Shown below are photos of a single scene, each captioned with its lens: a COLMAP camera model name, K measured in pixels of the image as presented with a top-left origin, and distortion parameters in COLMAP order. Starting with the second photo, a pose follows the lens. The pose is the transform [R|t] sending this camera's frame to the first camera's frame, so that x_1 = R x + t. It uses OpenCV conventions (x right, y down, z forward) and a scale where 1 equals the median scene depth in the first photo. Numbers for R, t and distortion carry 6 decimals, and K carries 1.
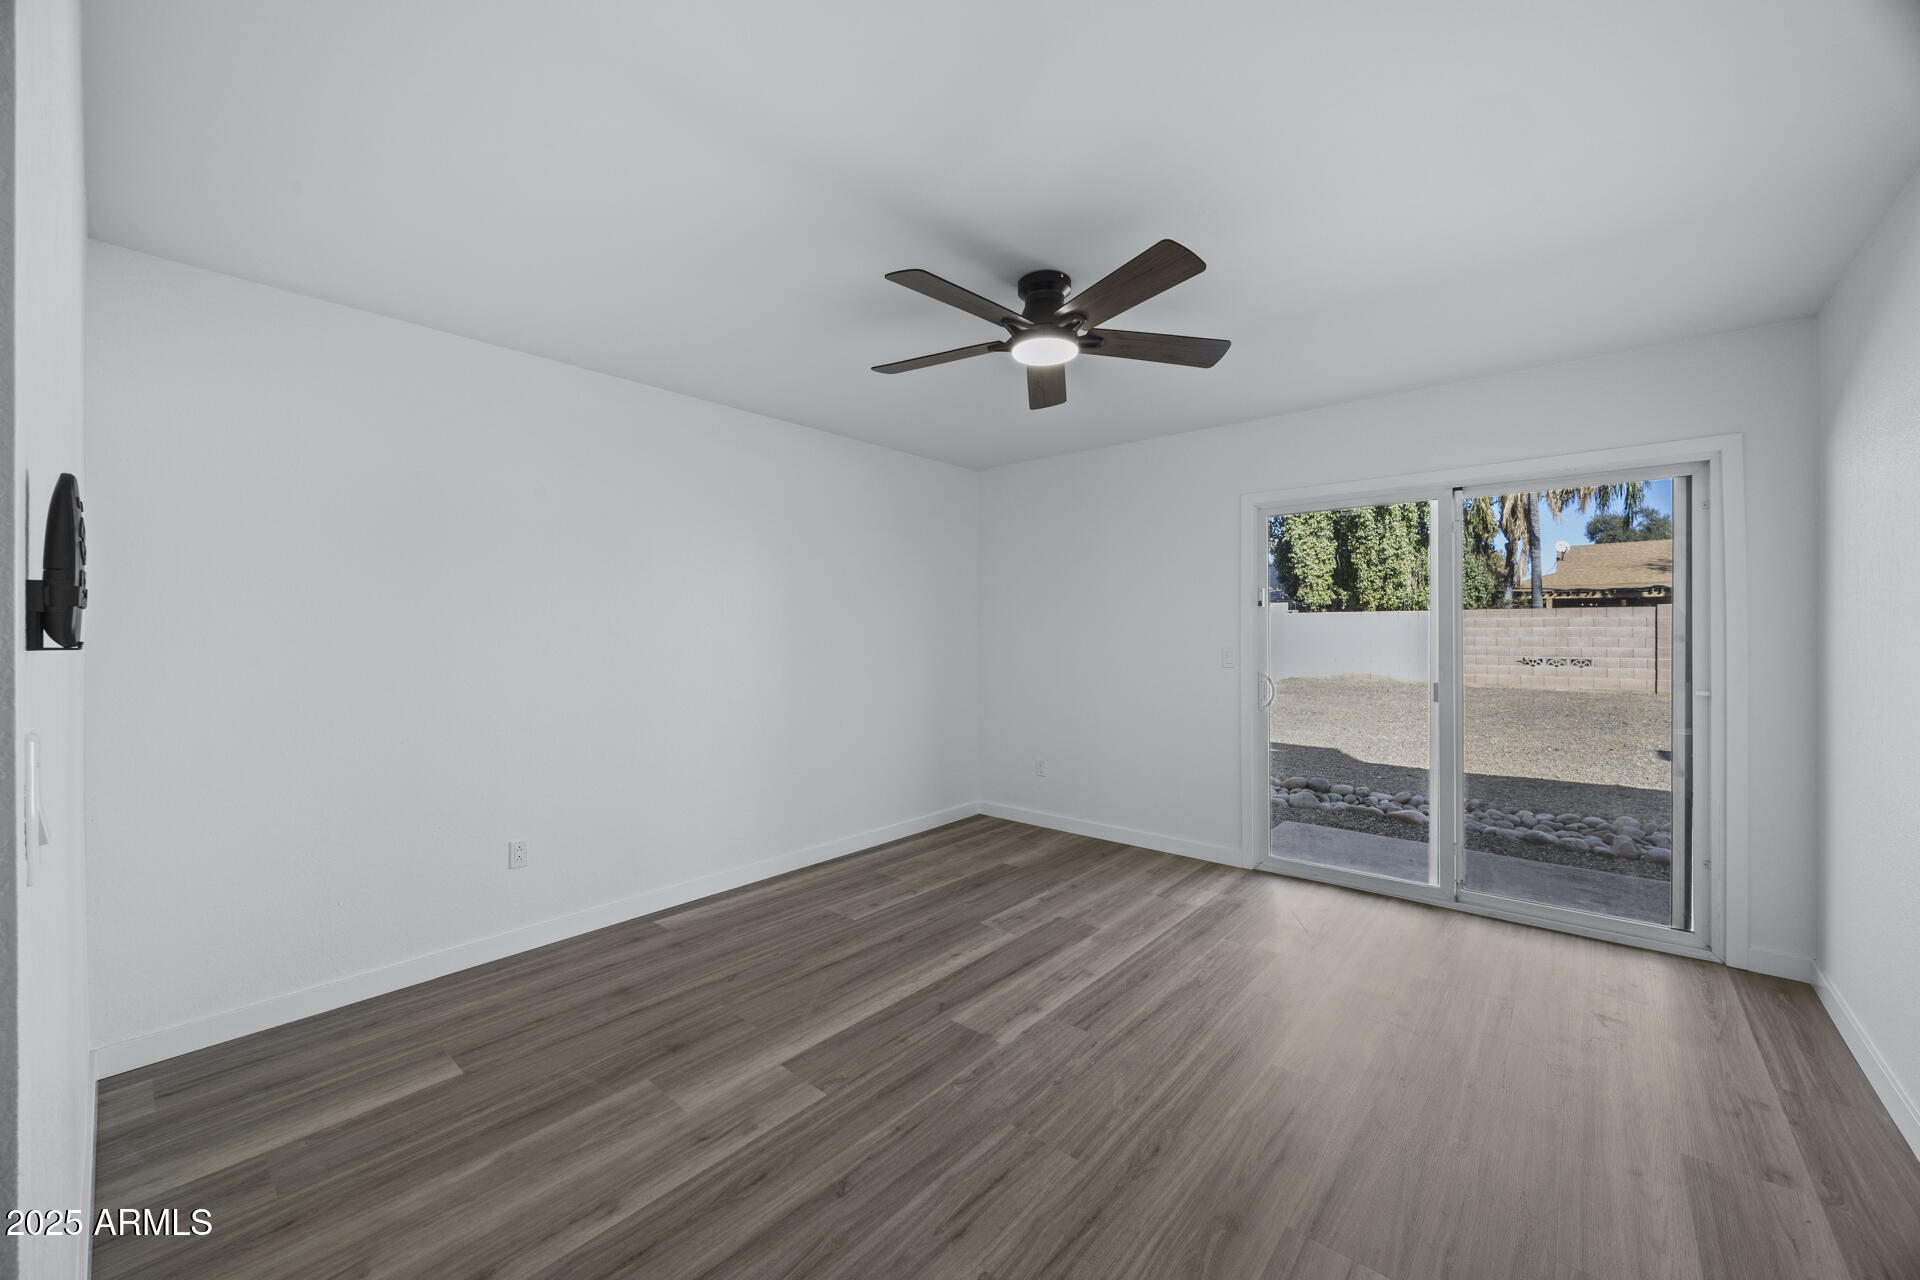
lens RADIAL K [[731.3, 0, 960.0], [0, 731.3, 640.0], [0, 0, 1]] dist [0.000833, 0.000020]
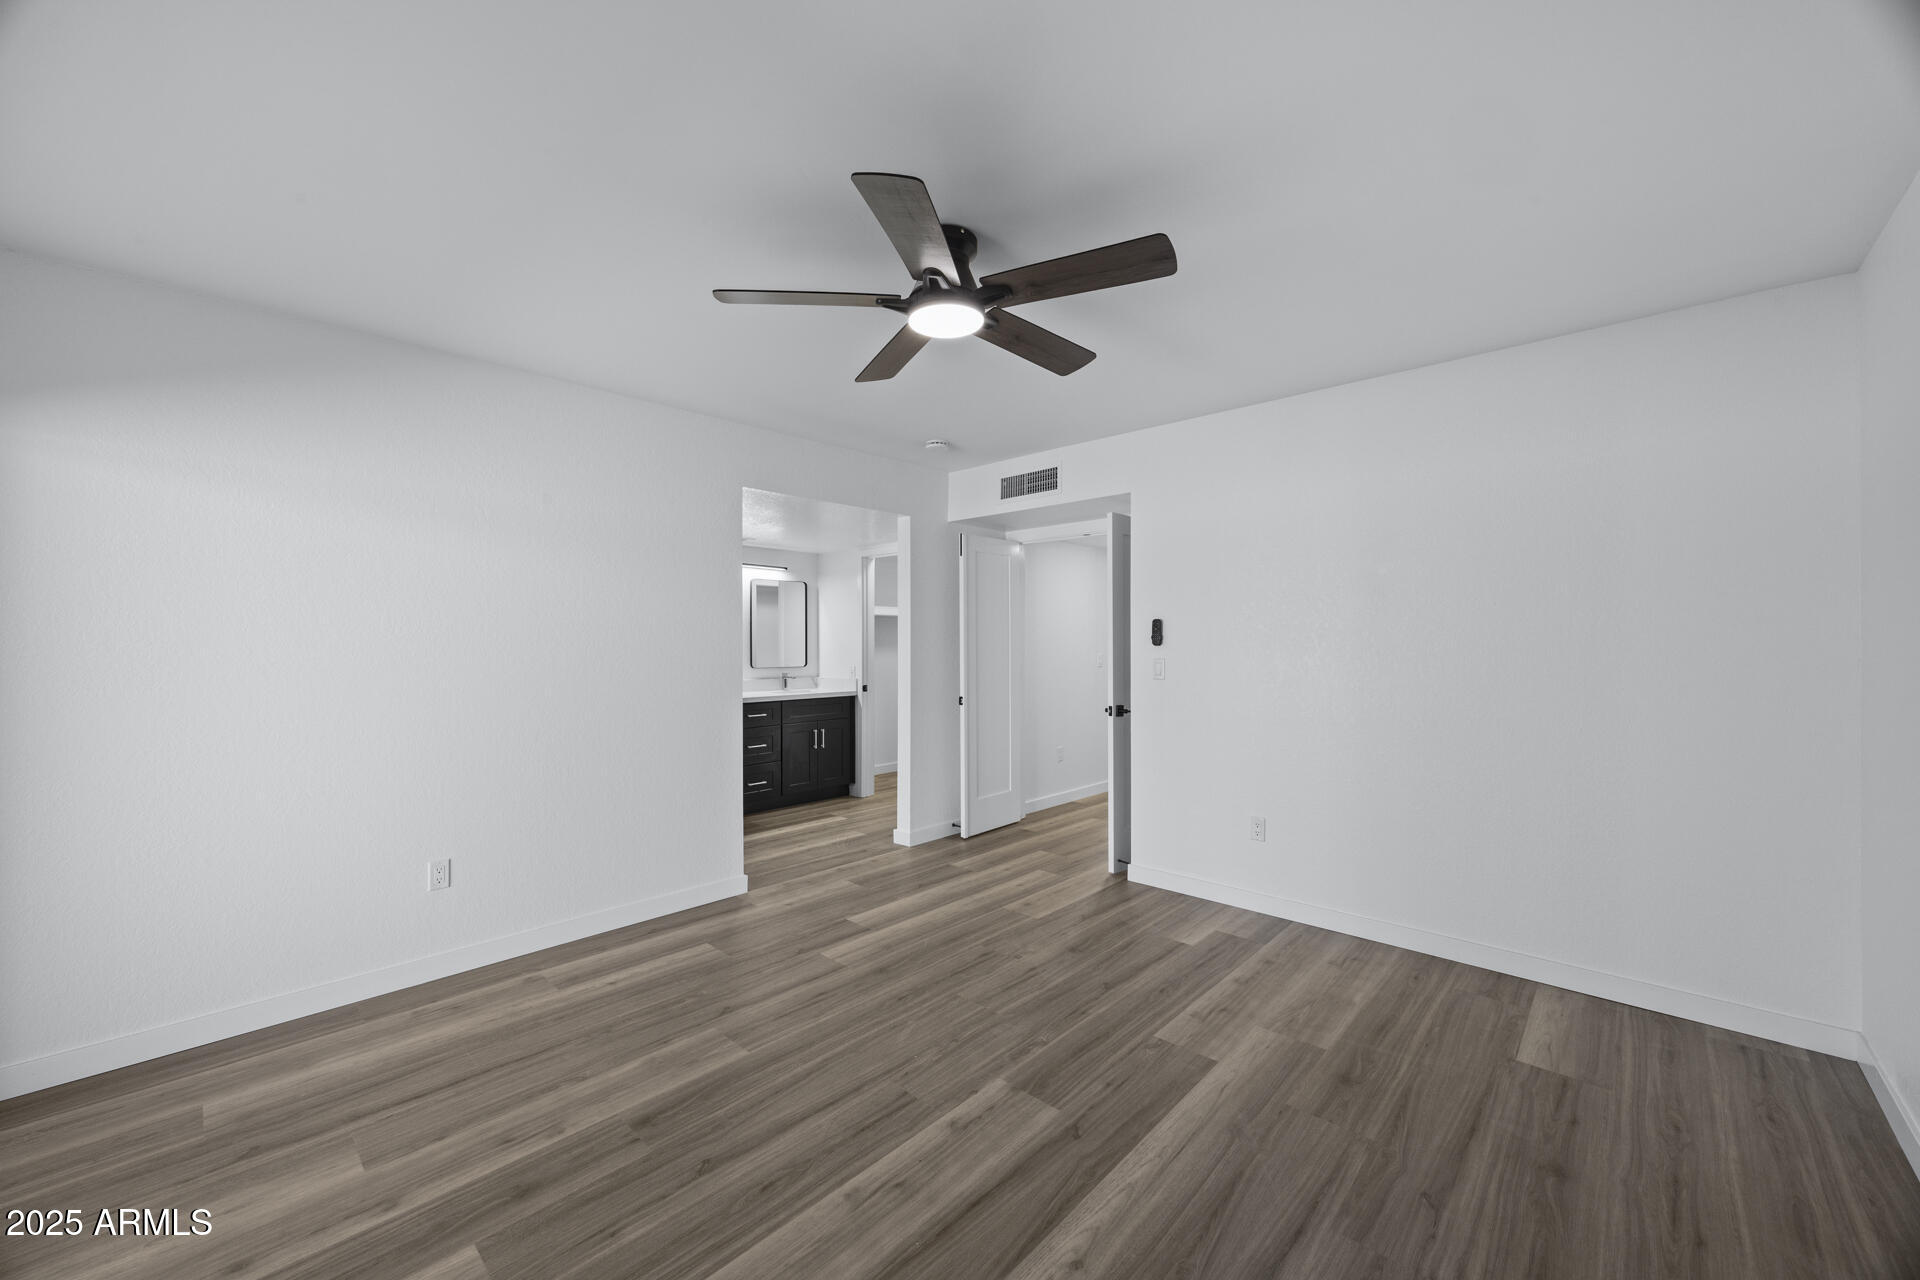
lens RADIAL K [[731.3, 0, 960.0], [0, 731.3, 640.0], [0, 0, 1]] dist [0.000833, 0.000020]
pose [[-0.999094, 0.007000, 0.041973, 0.072033], [0.007140, 0.999969, 0.003175, -0.020754], [-0.041949, 0.003472, -0.999114, 2.099588]]
